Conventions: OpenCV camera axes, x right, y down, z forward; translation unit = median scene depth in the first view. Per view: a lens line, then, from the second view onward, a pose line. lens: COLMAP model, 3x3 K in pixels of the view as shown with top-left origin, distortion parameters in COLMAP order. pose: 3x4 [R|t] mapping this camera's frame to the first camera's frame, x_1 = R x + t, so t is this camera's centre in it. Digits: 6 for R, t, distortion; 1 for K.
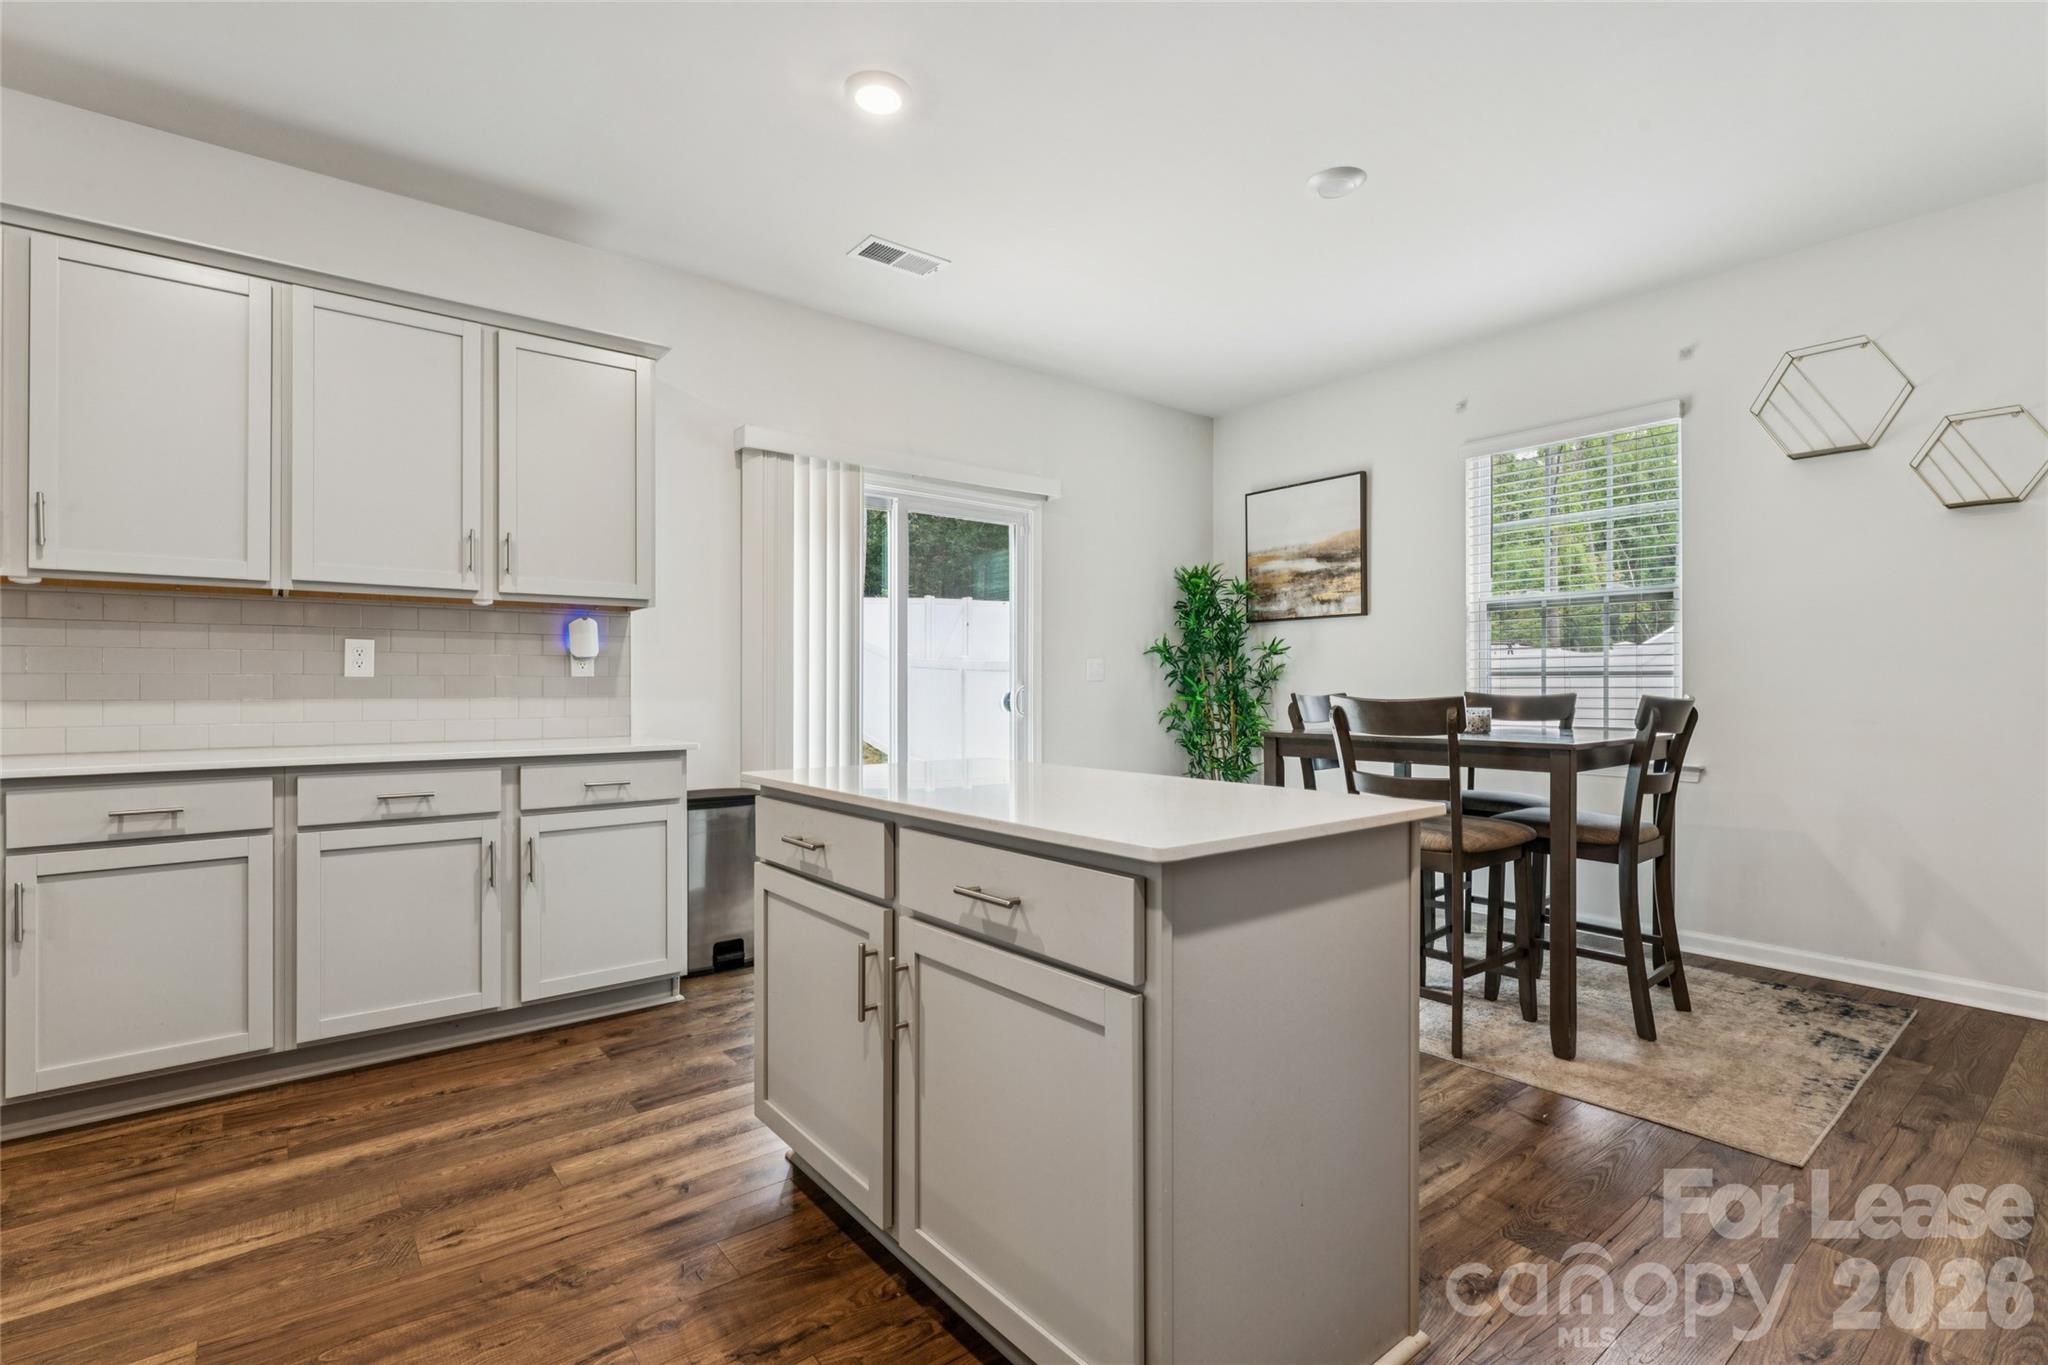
lens RADIAL K [[945.3, 0, 1029.0], [0, 945.3, 686.1], [0, 0, 1]] dist [-0.004061, -0.000172]
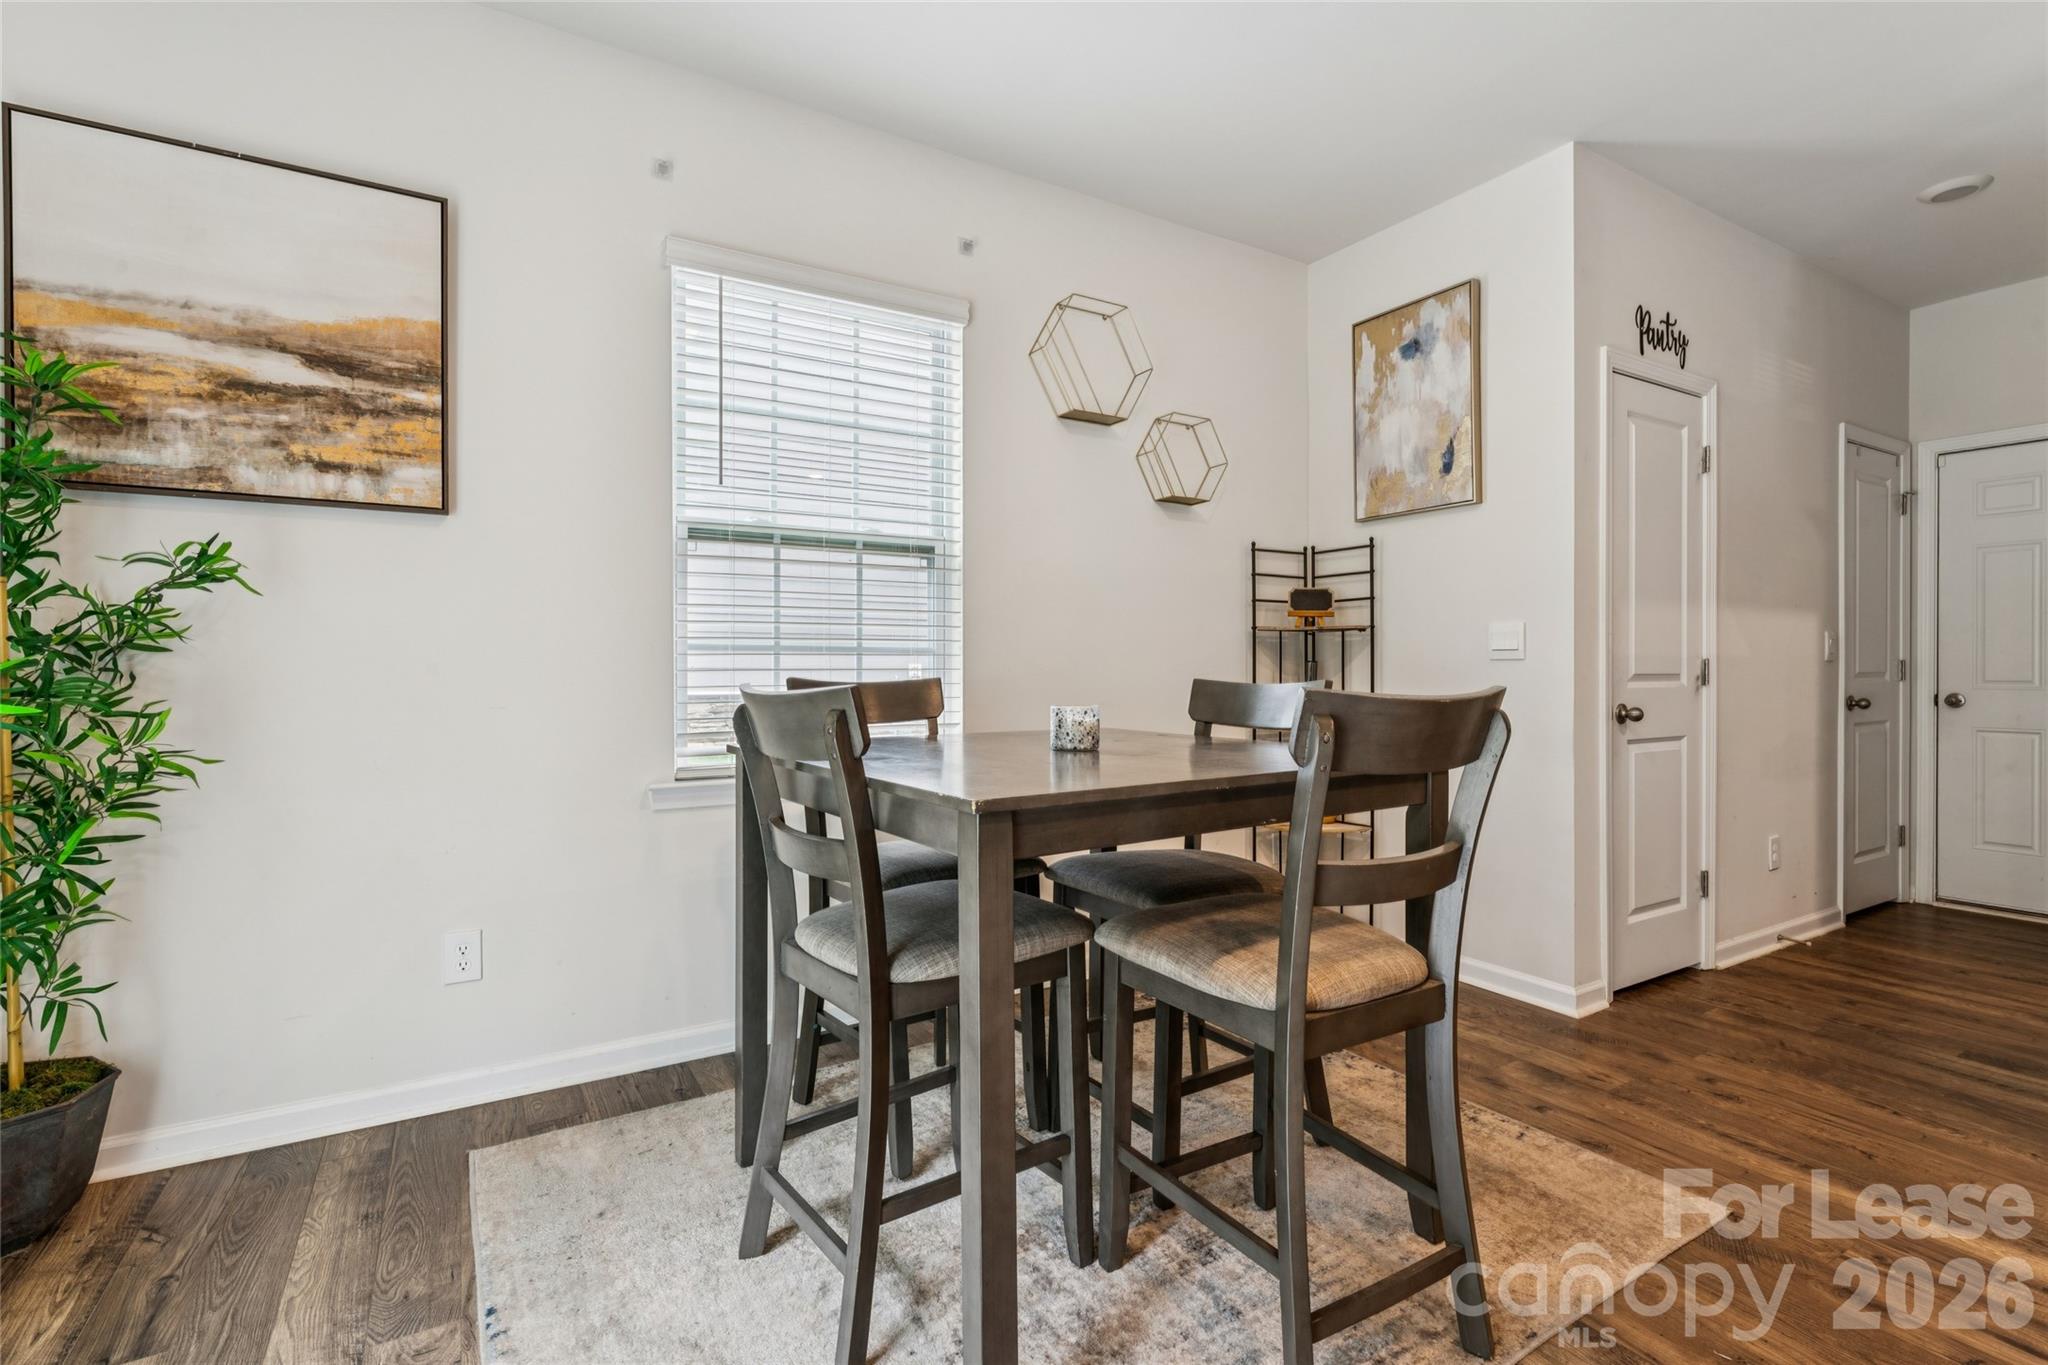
lens RADIAL K [[945.3, 0, 1026.5], [0, 945.3, 663.6], [0, 0, 1]] dist [-0.004061, -0.000172]
pose [[0.130767, 0.001008, 0.991413, -0.062514], [-0.001031, 0.999999, -0.000881, -0.001712], [-0.991413, -0.000907, 0.130768, 0.643854]]
